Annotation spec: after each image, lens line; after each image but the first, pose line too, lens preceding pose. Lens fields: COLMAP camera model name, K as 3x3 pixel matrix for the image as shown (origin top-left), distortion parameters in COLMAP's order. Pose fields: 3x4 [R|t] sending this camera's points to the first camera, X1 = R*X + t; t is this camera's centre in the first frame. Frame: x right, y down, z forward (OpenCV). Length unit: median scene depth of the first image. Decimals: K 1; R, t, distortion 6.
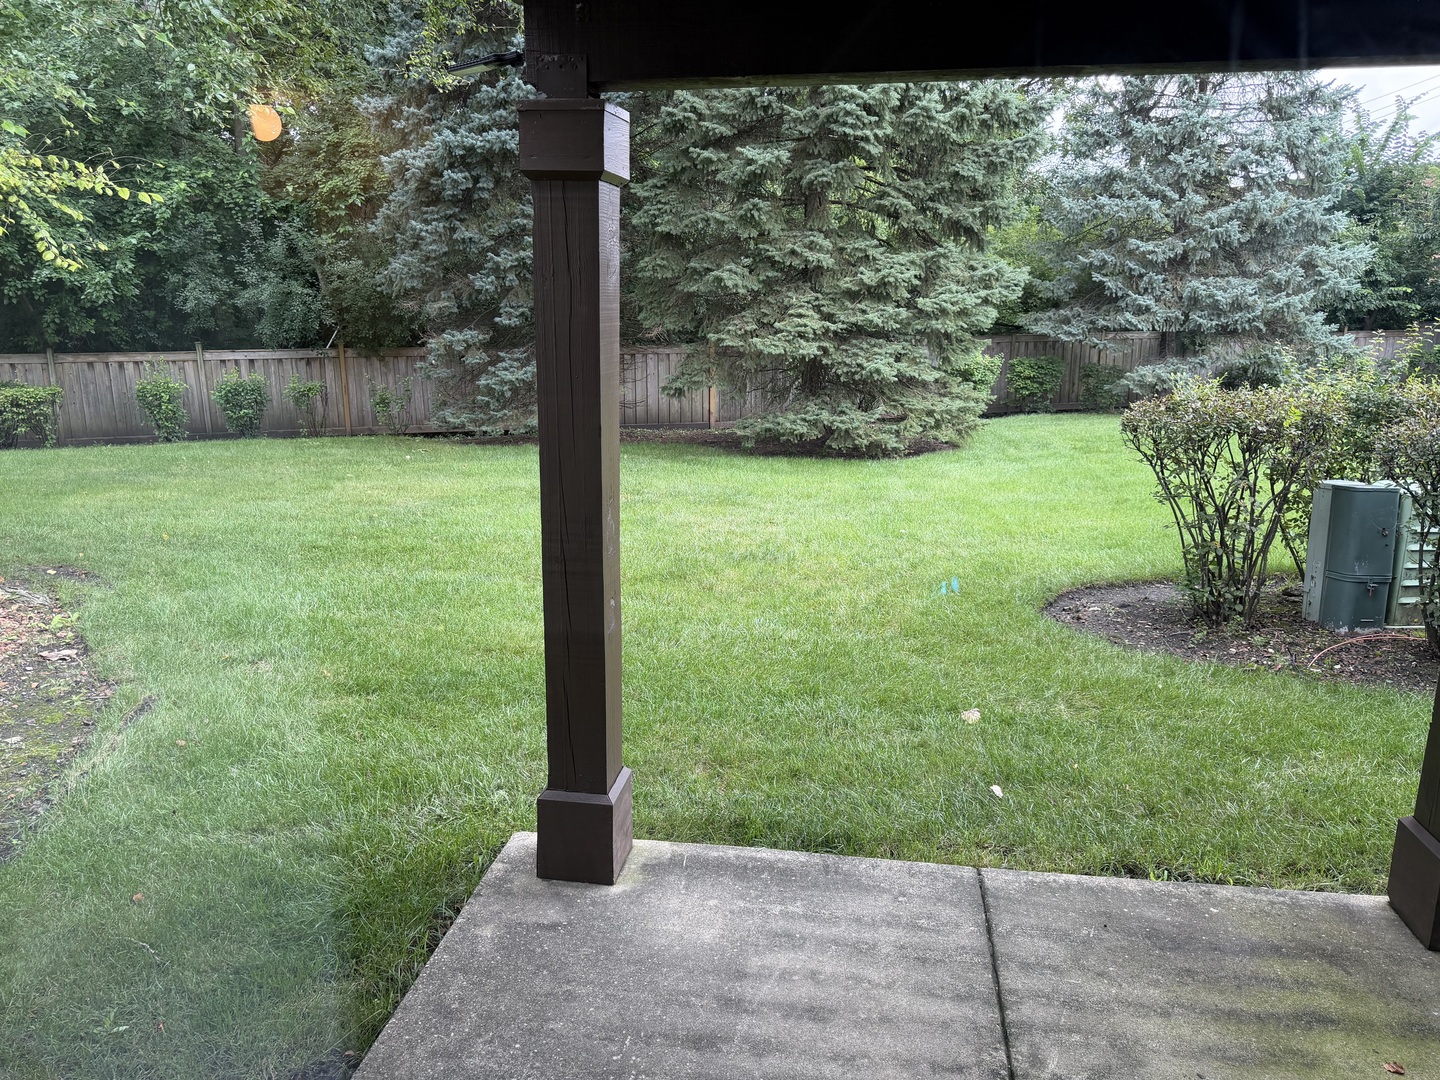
lens RADIAL K [[1053.9, 0, 720.0], [0, 1053.9, 540.0], [0, 0, 1]] dist [0.136911, -0.209467]
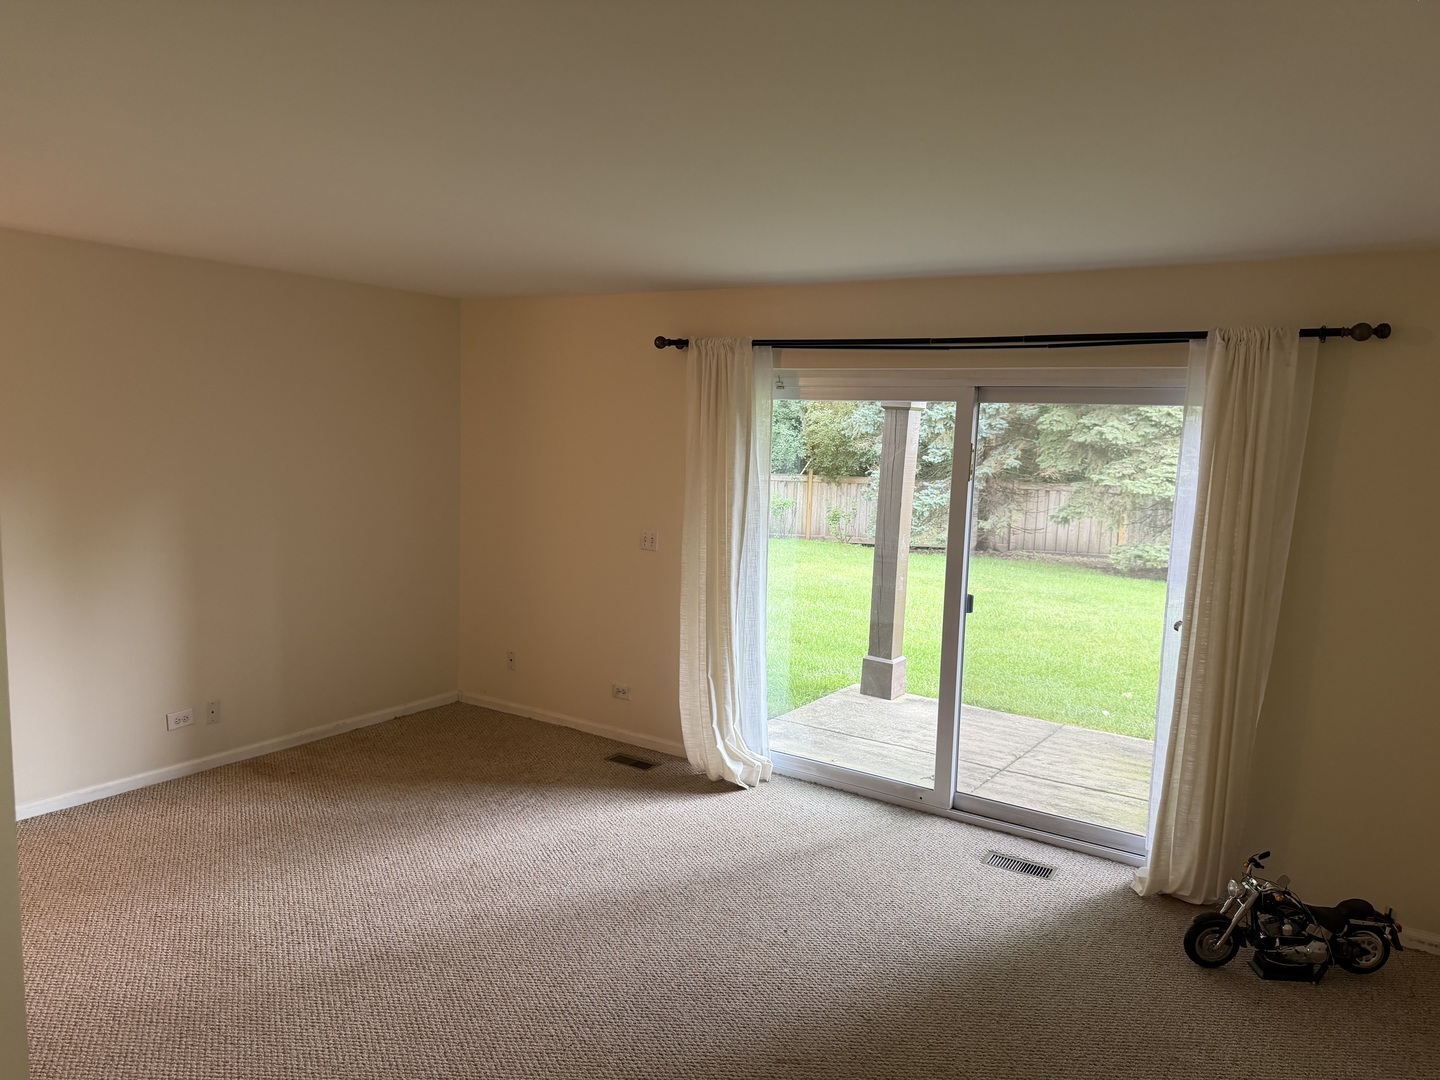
lens RADIAL K [[1053.9, 0, 720.0], [0, 1053.9, 540.0], [0, 0, 1]] dist [0.136911, -0.209467]
pose [[0.911078, 0.075974, -0.405172, 0.102783], [-0.125643, 0.987283, -0.097398, 0.054090], [0.392619, 0.139644, 0.909038, -0.283515]]
